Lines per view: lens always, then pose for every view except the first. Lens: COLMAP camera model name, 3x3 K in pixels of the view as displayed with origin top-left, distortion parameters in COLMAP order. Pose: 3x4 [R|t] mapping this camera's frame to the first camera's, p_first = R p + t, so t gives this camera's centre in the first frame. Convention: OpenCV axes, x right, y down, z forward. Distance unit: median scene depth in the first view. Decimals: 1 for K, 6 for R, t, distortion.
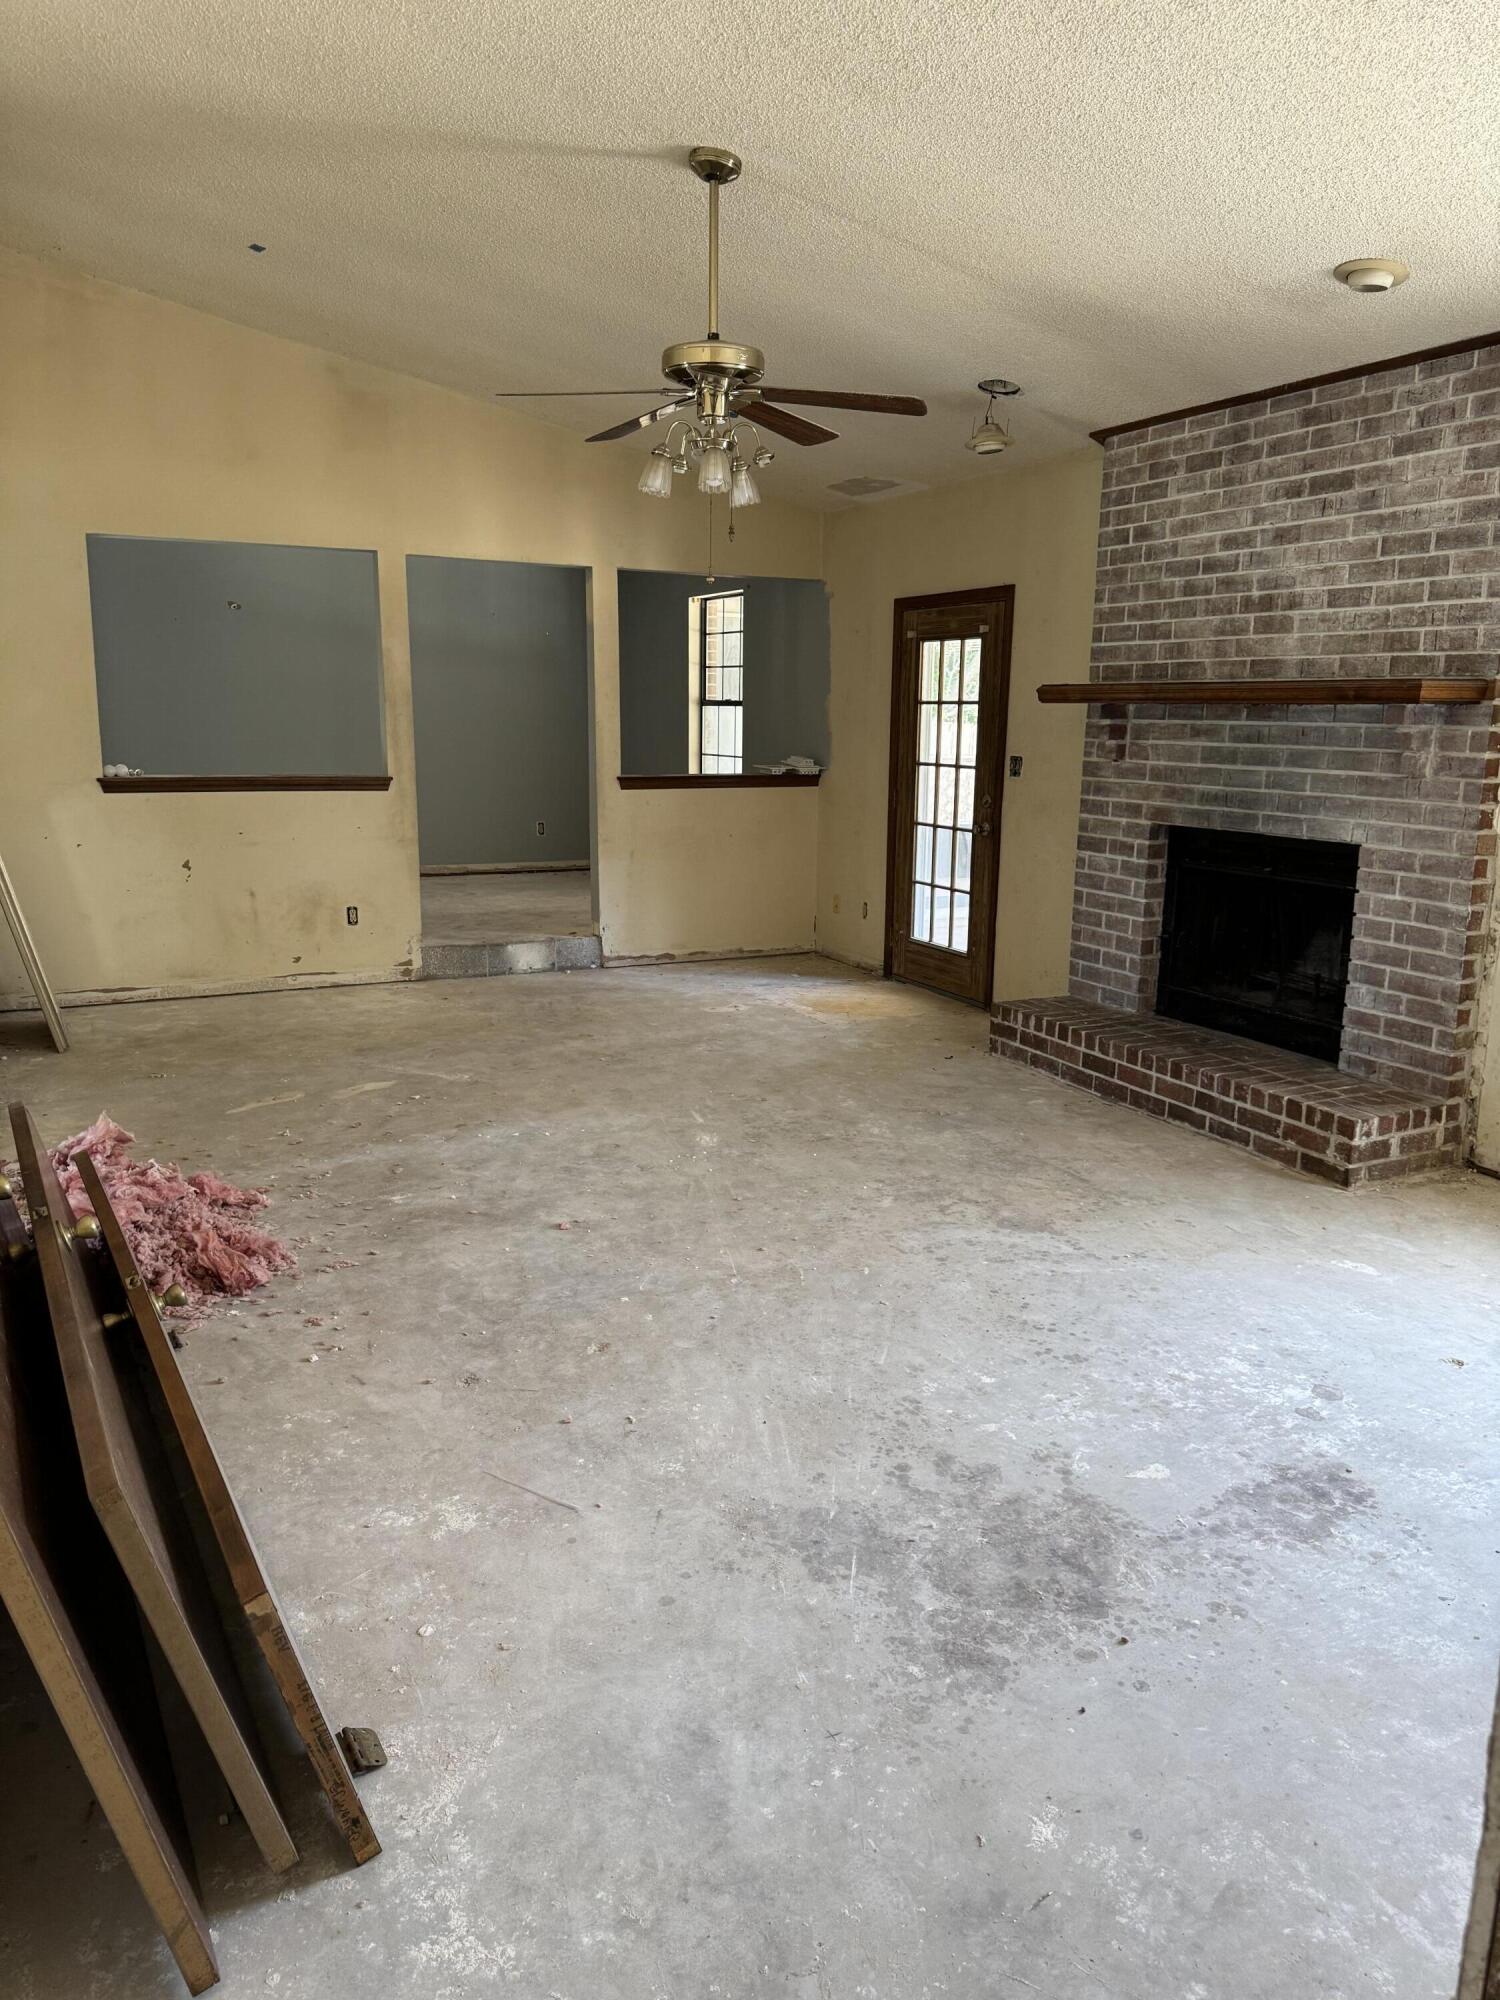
lens RADIAL K [[1413.7, 0, 712.2], [0, 1413.7, 969.9], [0, 0, 1]] dist [0.068848, -0.080297]
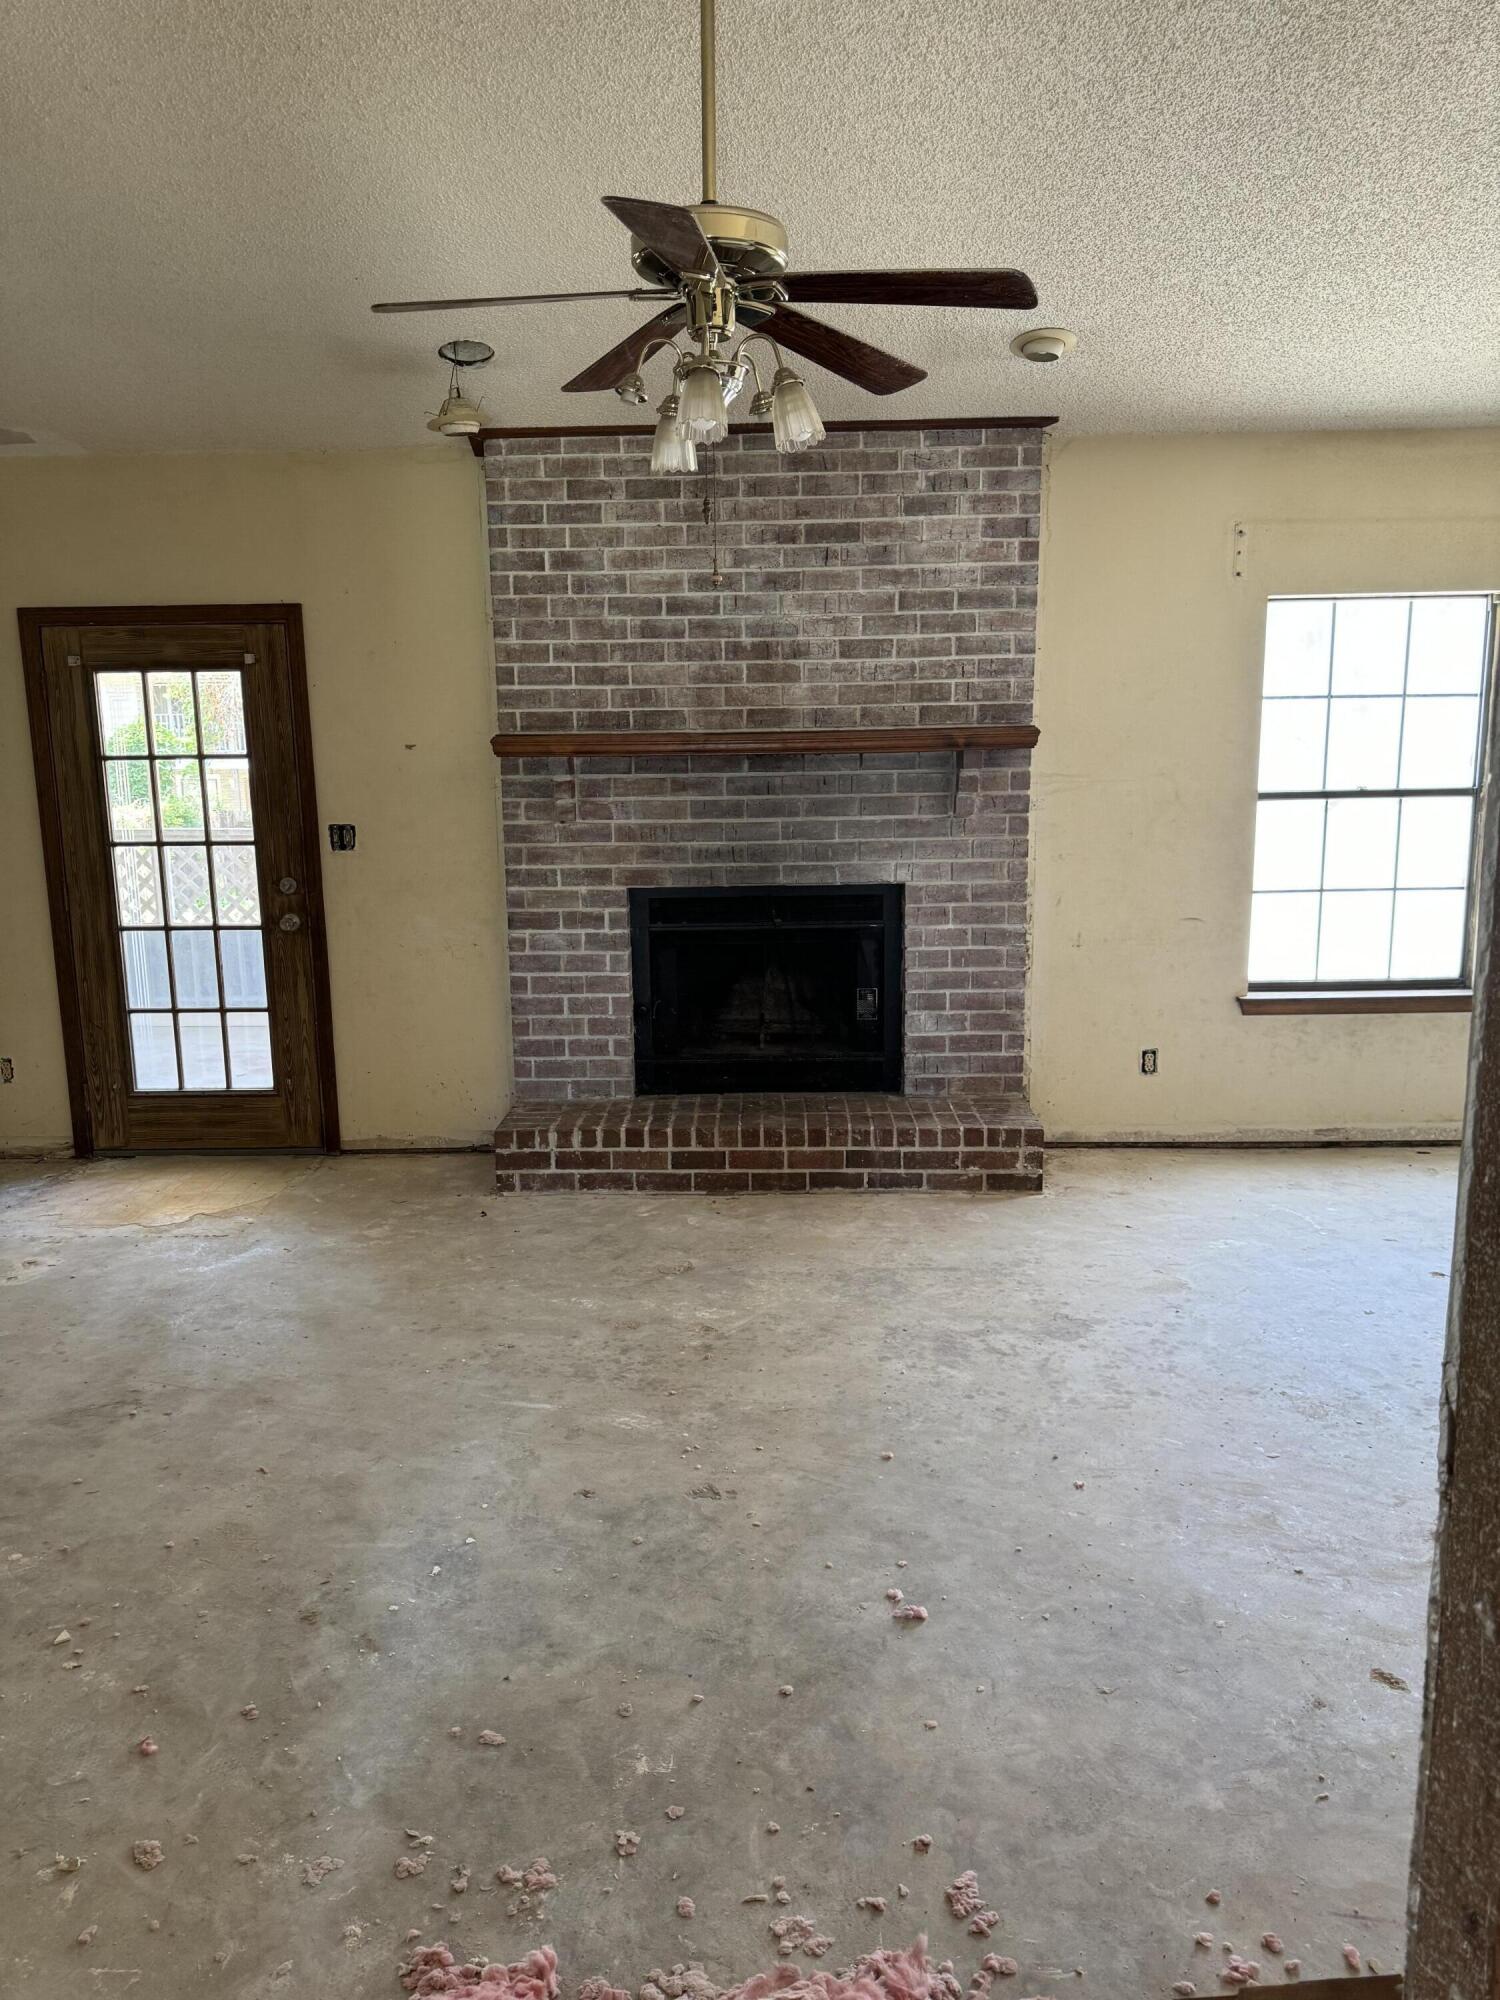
lens RADIAL K [[1413.7, 0, 742.6], [0, 1413.7, 1010.9], [0, 0, 1]] dist [0.068848, -0.080297]
pose [[0.444167, -0.190724, 0.875409, -0.512348], [0.186213, 0.975394, 0.118026, -0.134236], [-0.876379, 0.110589, 0.468753, 0.589680]]
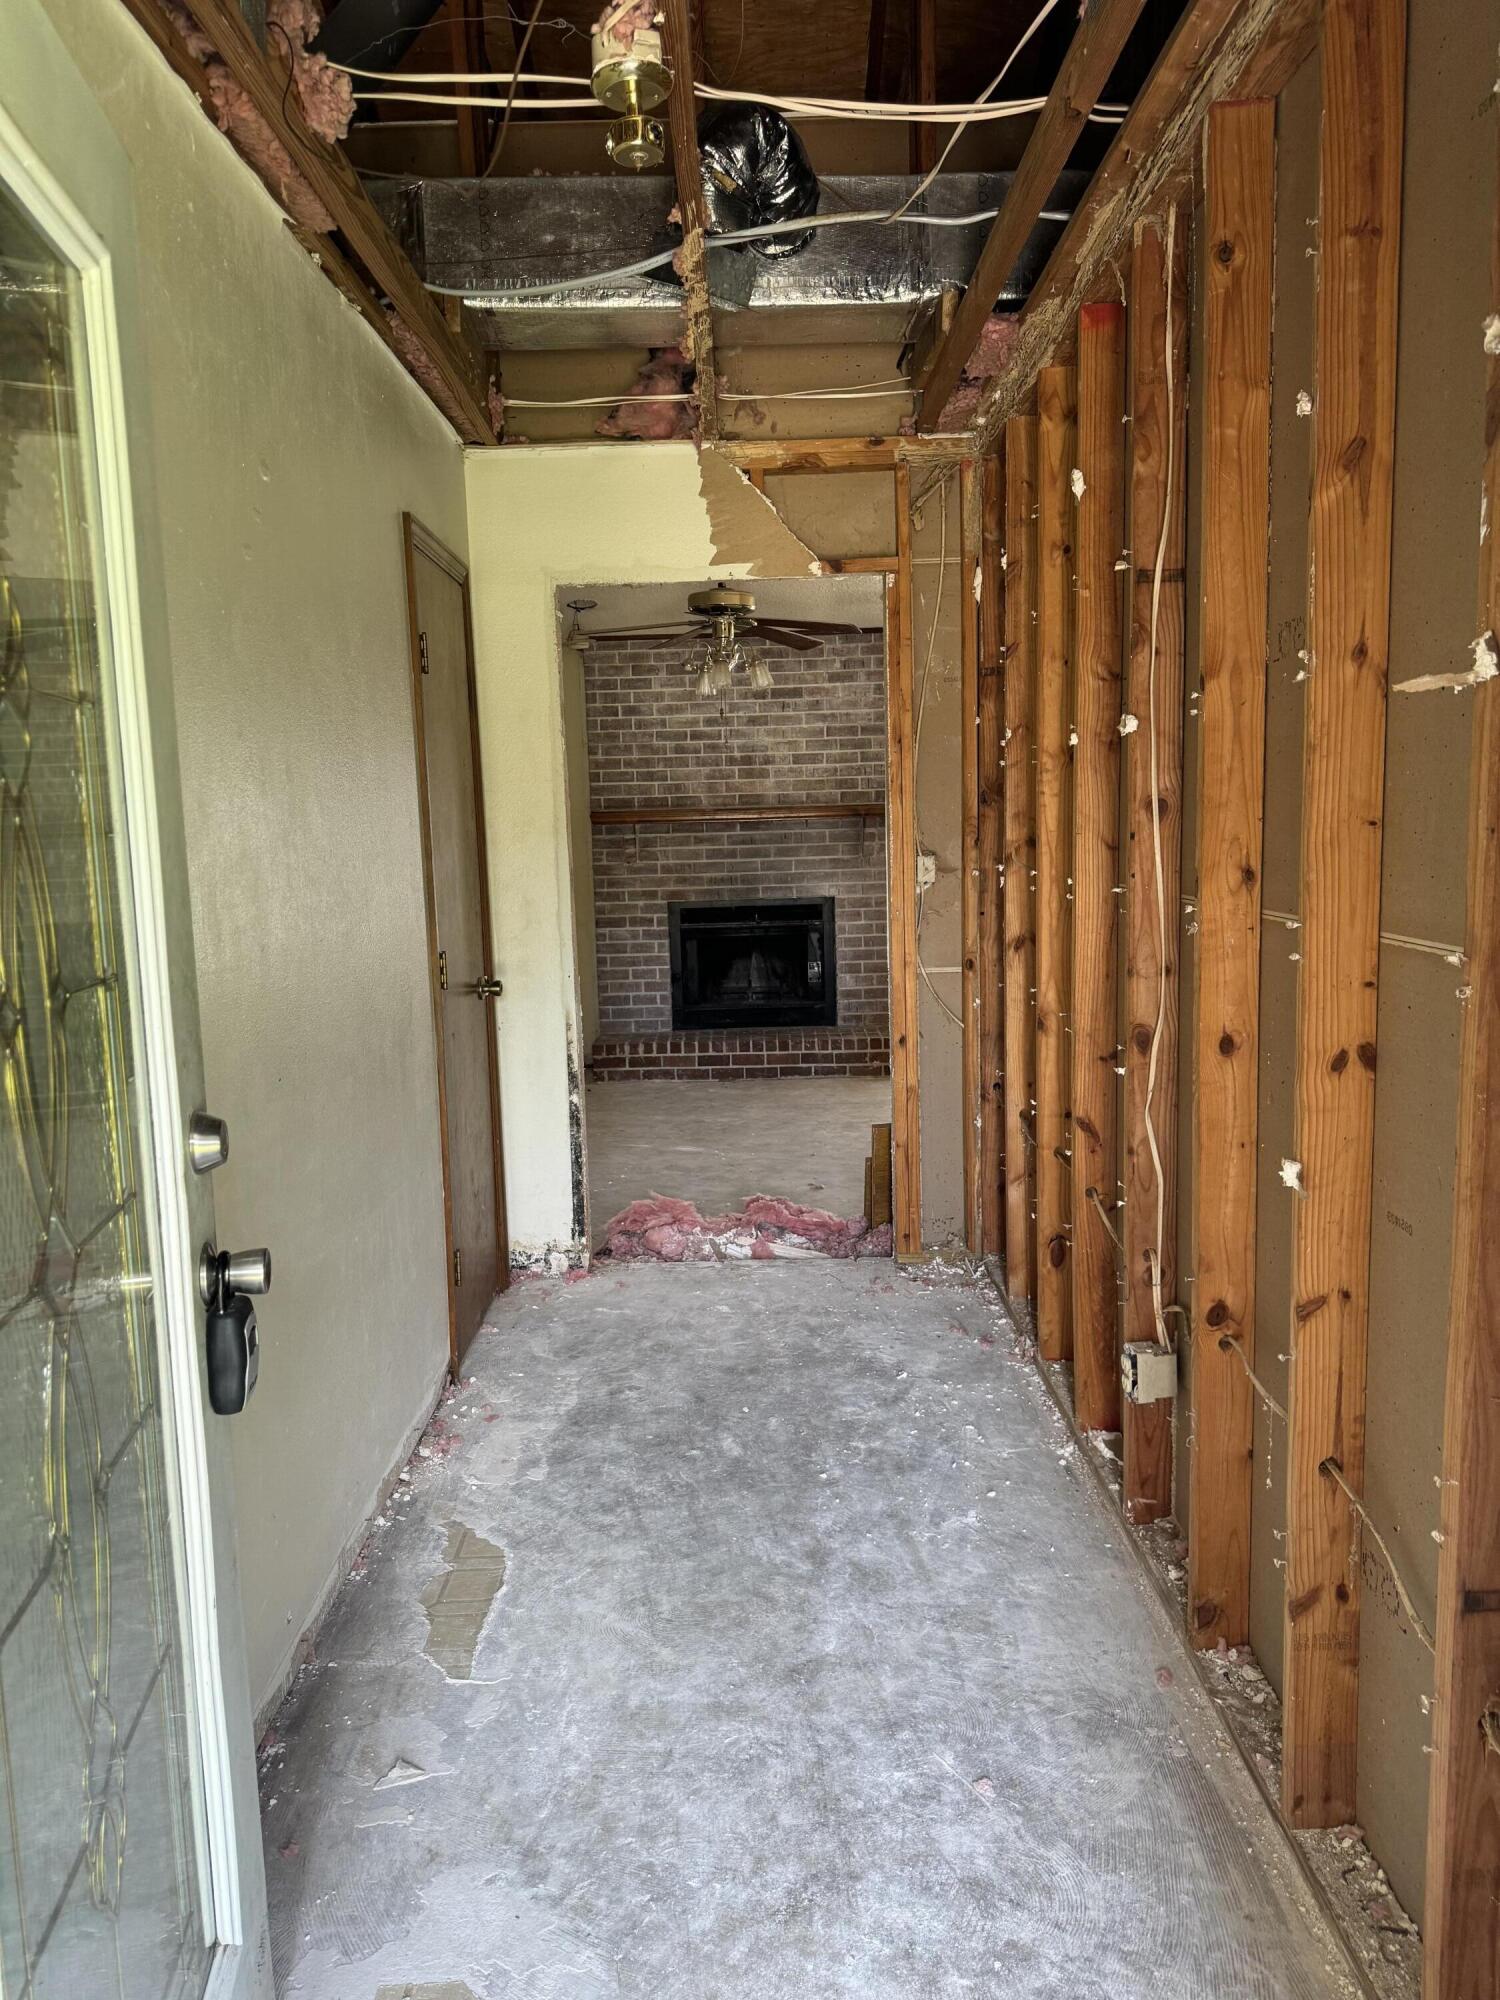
lens RADIAL K [[1413.7, 0, 741.8], [0, 1413.7, 1003.8], [0, 0, 1]] dist [0.068848, -0.080297]
pose [[0.433544, -0.146610, 0.889126, -1.114533], [0.199905, 0.977739, 0.063747, -0.087521], [-0.878680, 0.150104, 0.453201, 0.308415]]
